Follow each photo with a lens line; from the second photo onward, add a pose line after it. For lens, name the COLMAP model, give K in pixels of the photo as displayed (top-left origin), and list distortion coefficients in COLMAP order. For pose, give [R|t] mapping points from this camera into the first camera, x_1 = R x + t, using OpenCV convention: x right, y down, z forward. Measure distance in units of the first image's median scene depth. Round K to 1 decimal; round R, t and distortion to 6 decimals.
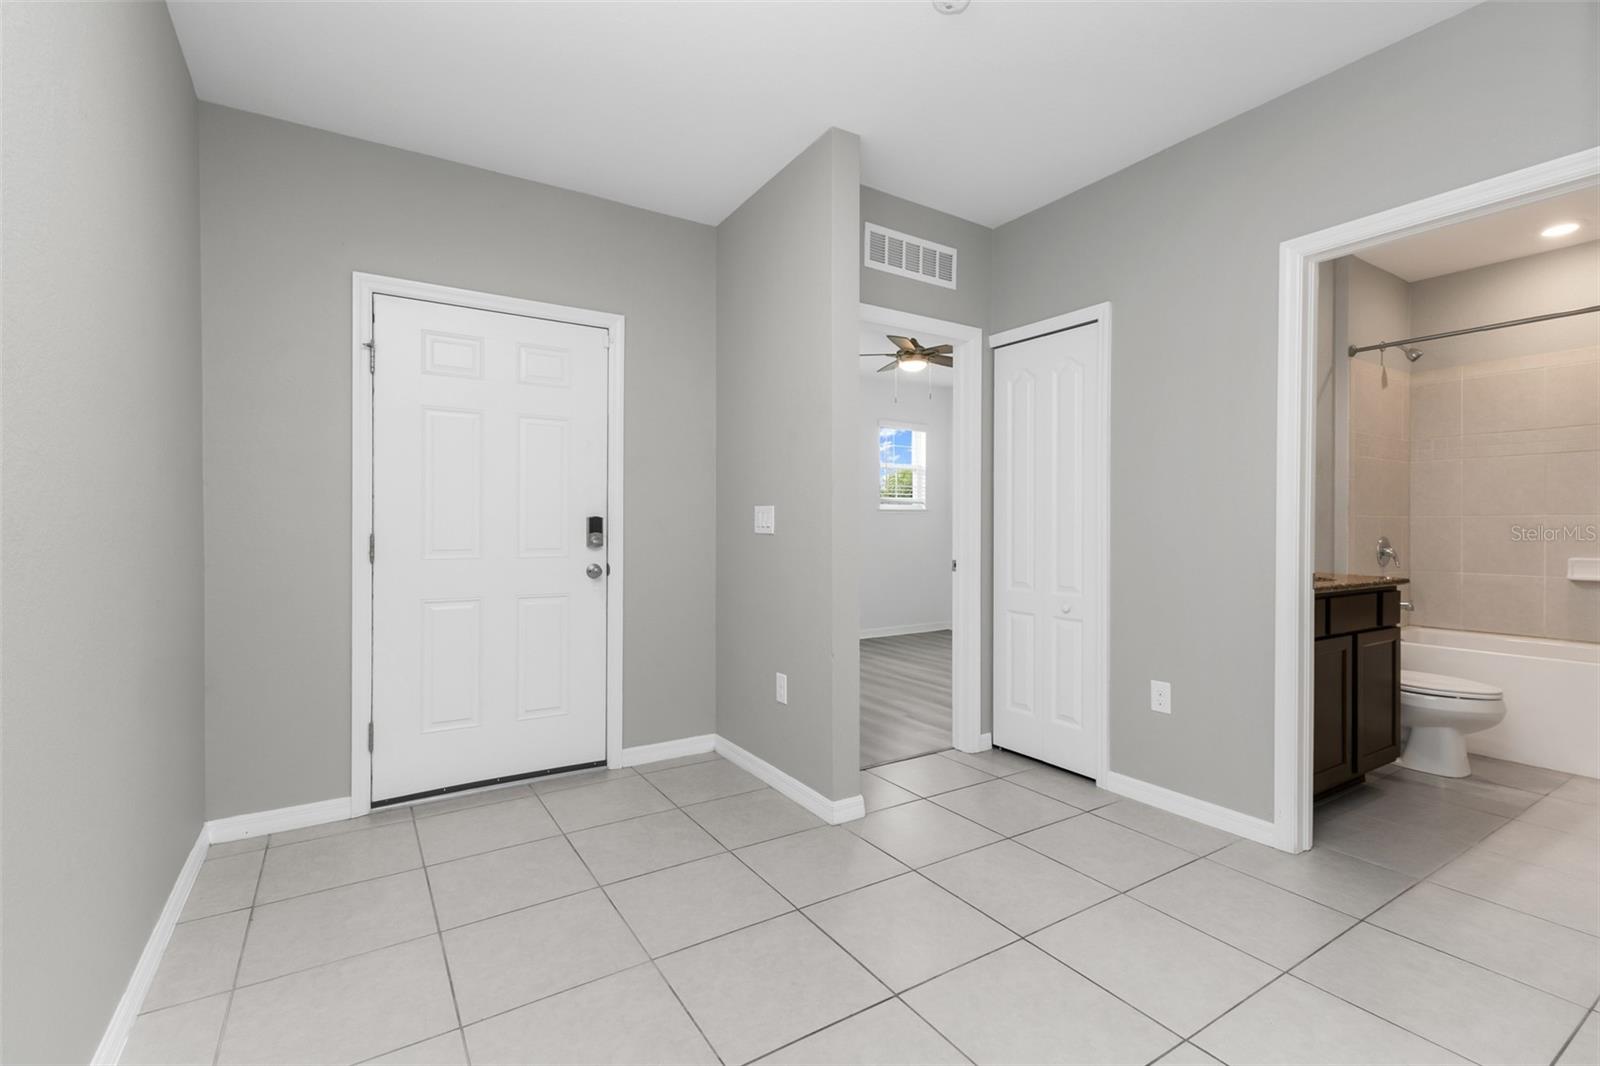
lens RADIAL K [[694.7, 0, 806.3], [0, 694.7, 525.4], [0, 0, 1]] dist [0.013023, -0.000175]
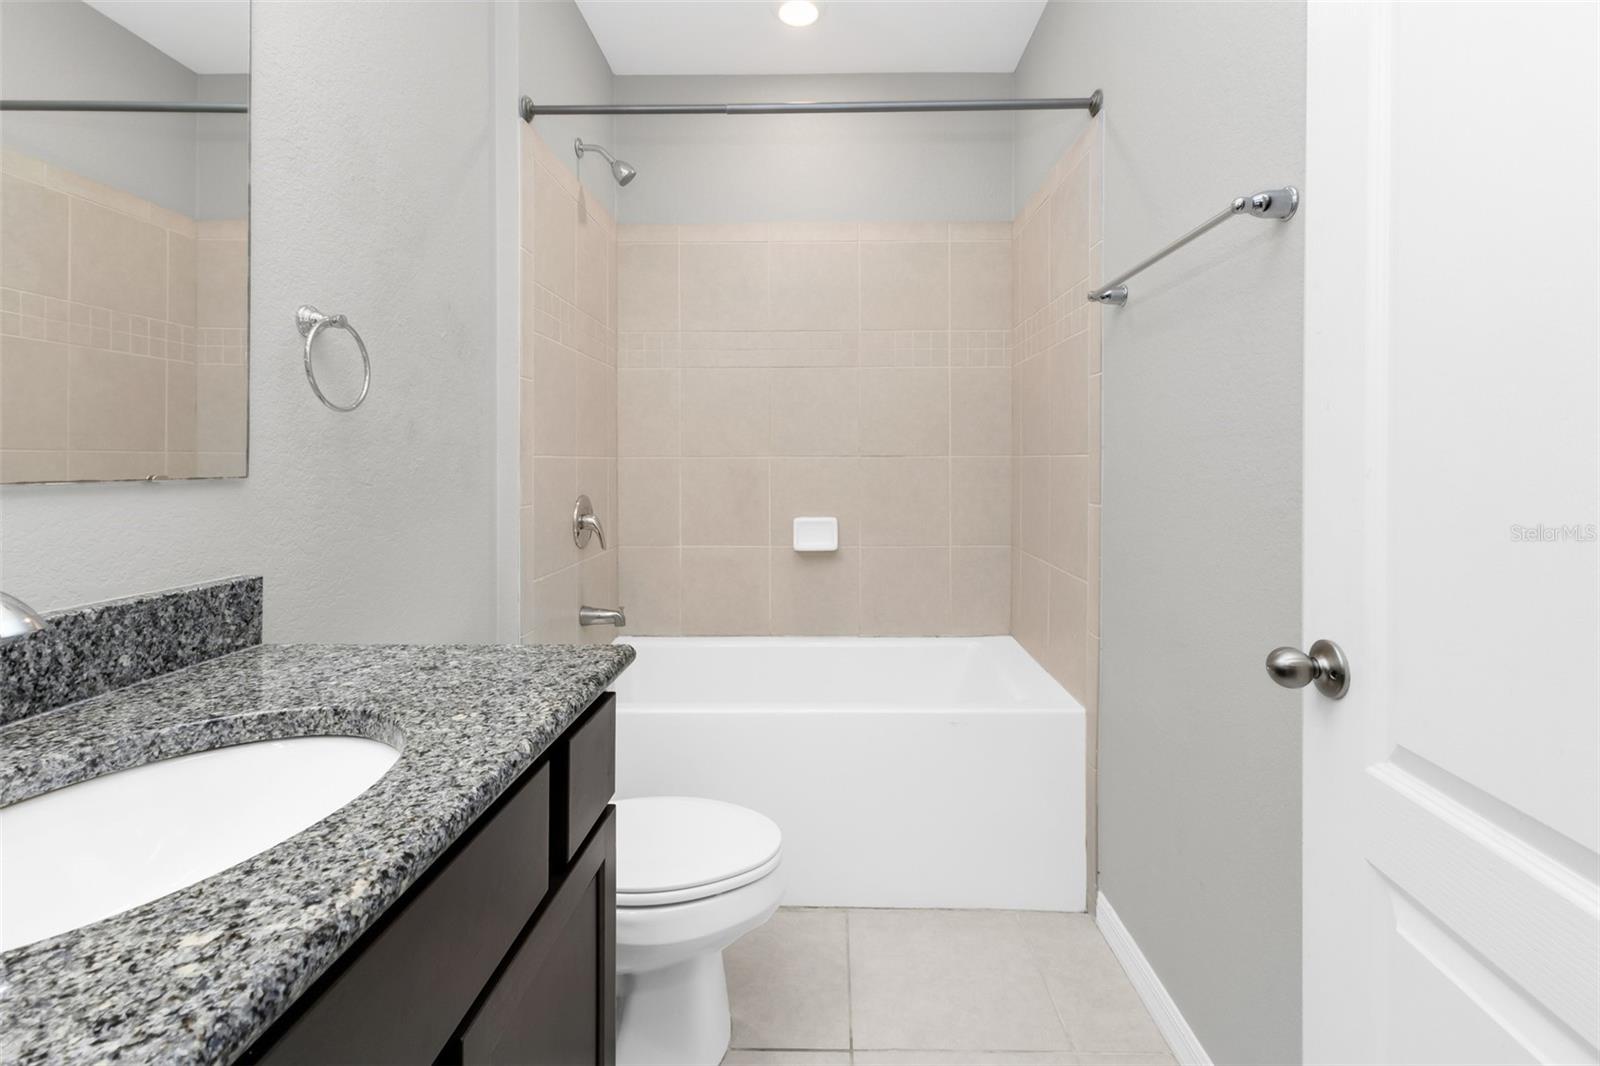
lens RADIAL K [[714.9, 0, 800.2], [0, 714.9, 458.8], [0, 0, 1]] dist [0.012920, -0.005156]
pose [[0.556722, -0.001274, 0.830698, 0.480302], [0.005433, 0.999983, -0.002107, -0.010967], [-0.830681, 0.005686, 0.556719, 0.579512]]
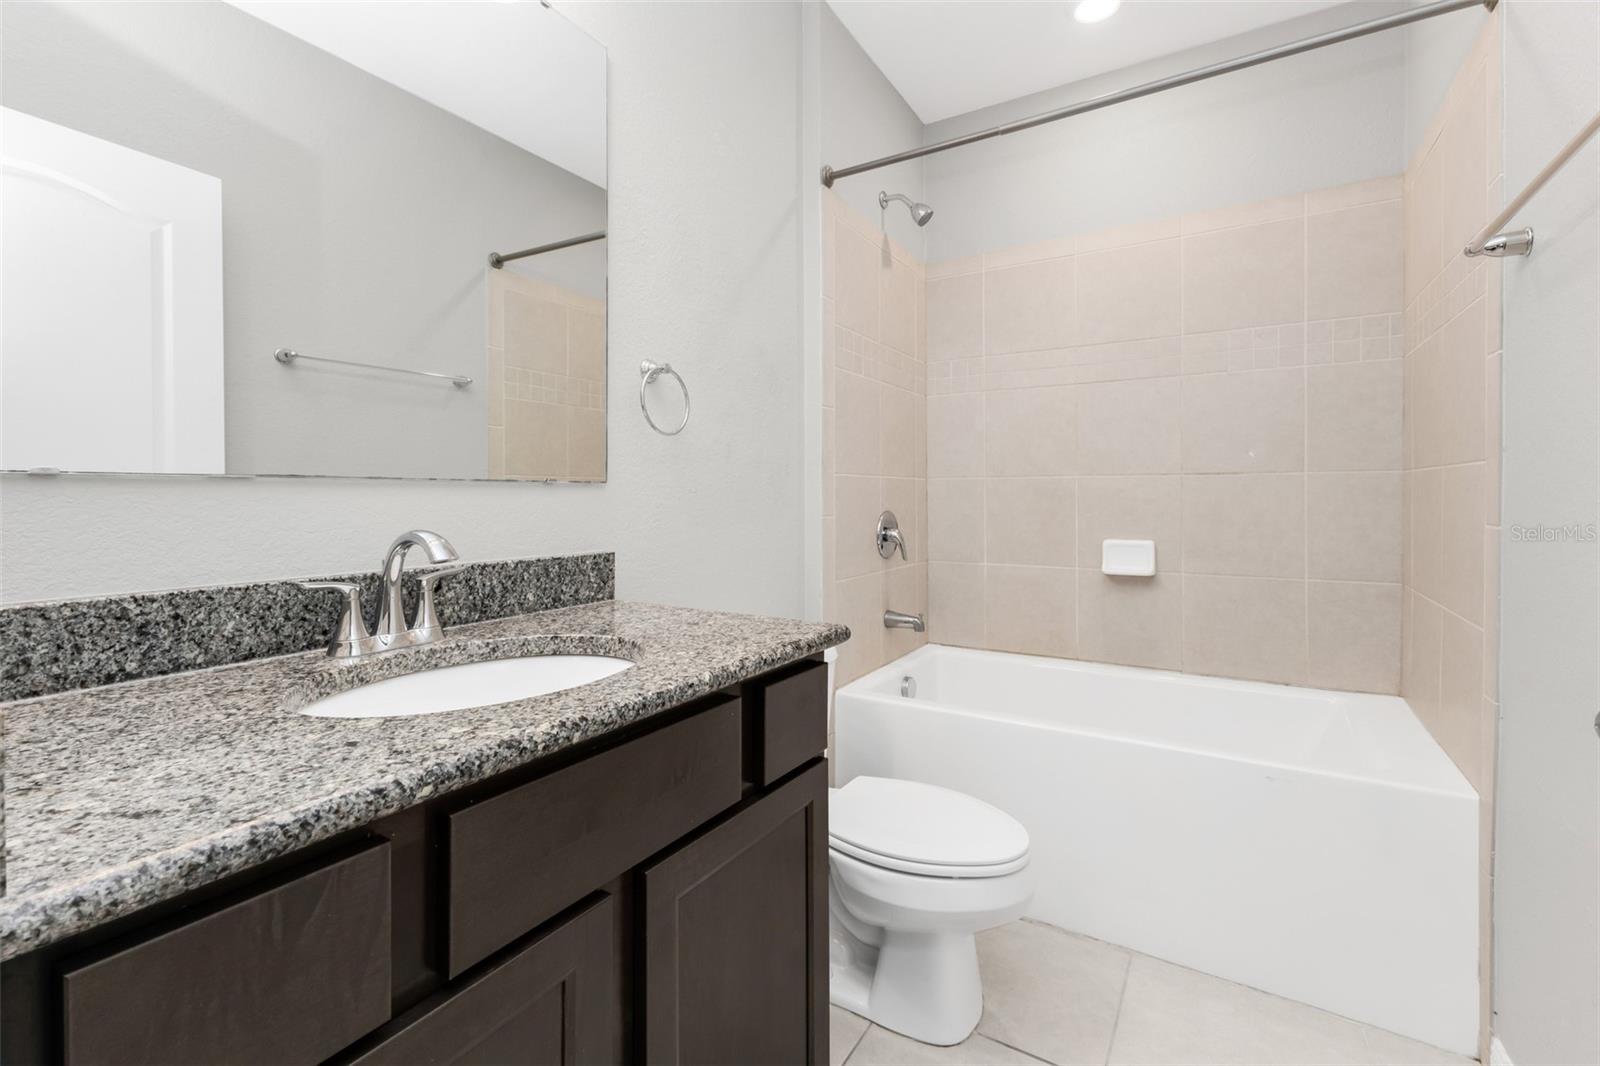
lens RADIAL K [[688.2, 0, 795.8], [0, 688.2, 496.0], [0, 0, 1]] dist [-0.001837, 0.000225]
pose [[0.900723, -0.005126, 0.434364, 0.521154], [0.005117, 0.999986, 0.001191, 0.002040], [-0.434364, 0.001150, 0.900737, 0.524065]]
